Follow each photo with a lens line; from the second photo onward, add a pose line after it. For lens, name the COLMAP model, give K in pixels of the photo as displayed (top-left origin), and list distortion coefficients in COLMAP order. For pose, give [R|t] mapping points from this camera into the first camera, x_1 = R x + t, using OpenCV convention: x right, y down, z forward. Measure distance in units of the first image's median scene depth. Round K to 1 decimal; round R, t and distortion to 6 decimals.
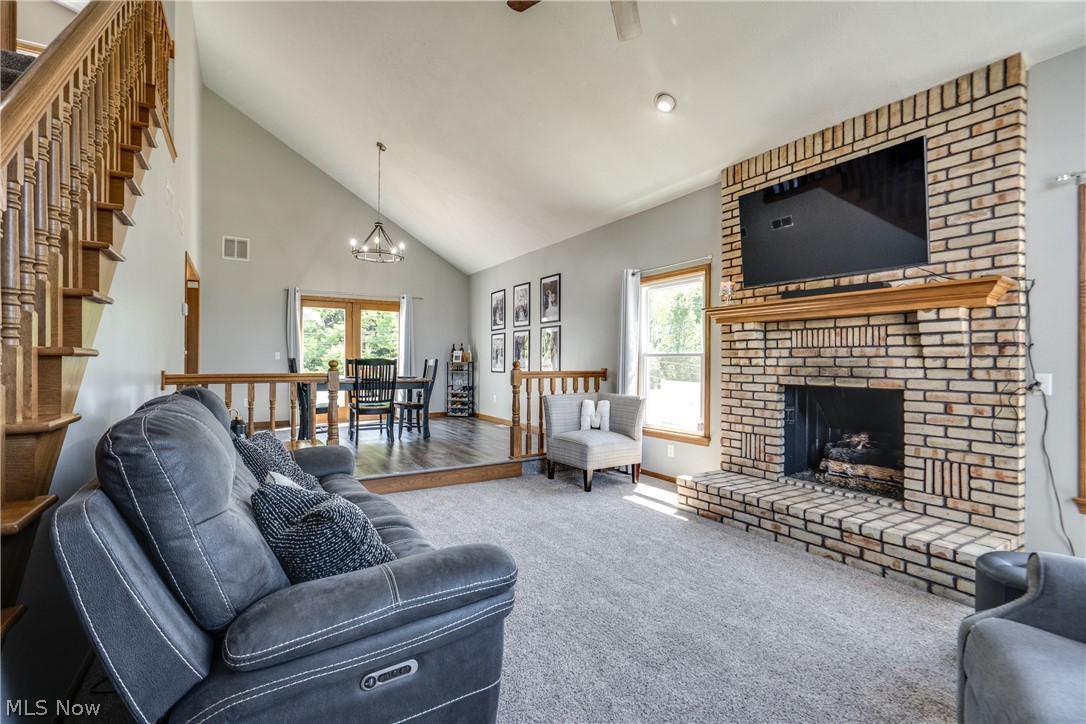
lens RADIAL K [[495.6, 0, 539.7], [0, 495.6, 360.4], [0, 0, 1]] dist [-0.004936, -0.000163]
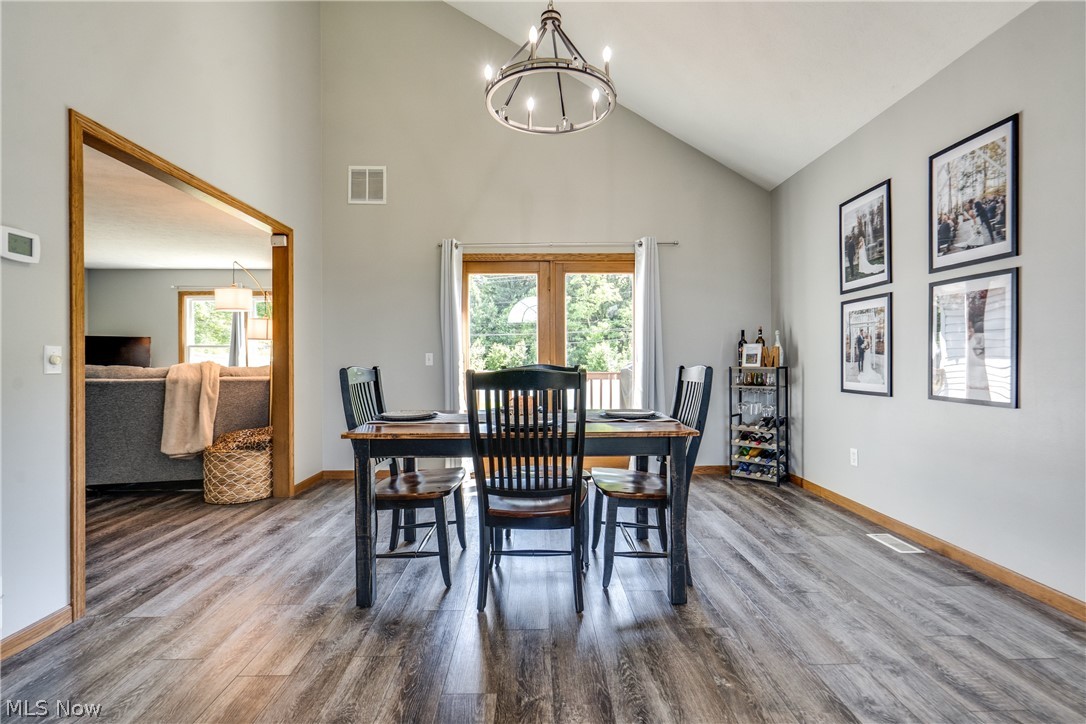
lens RADIAL K [[495.6, 0, 539.7], [0, 495.6, 360.4], [0, 0, 1]] dist [-0.004936, -0.000163]
pose [[0.864973, -0.007583, -0.501761, -0.240441], [0.011047, 0.999931, 0.003931, -0.016704], [0.501696, -0.008943, 0.864998, 1.124146]]
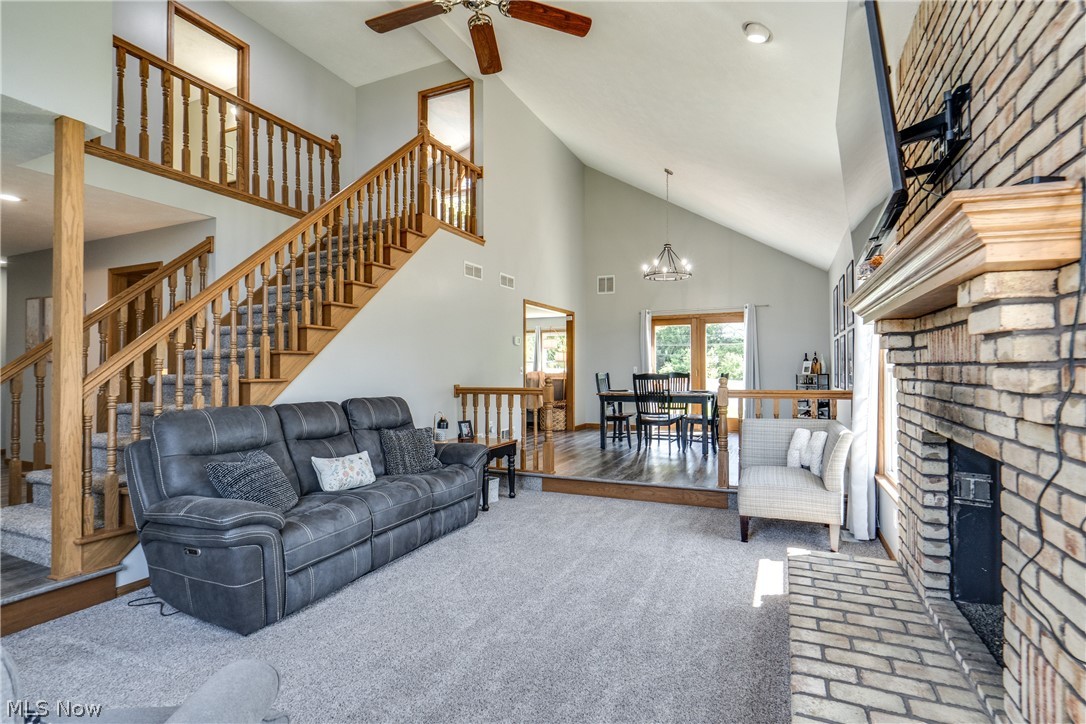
lens RADIAL K [[501.0, 0, 568.5], [0, 501.0, 362.5], [0, 0, 1]] dist [-0.000004, 0.000101]
pose [[0.585554, -0.017982, -0.810434, 0.704580], [0.011548, 0.999838, -0.013840, -0.022513], [0.810551, -0.001255, 0.585667, 0.344020]]
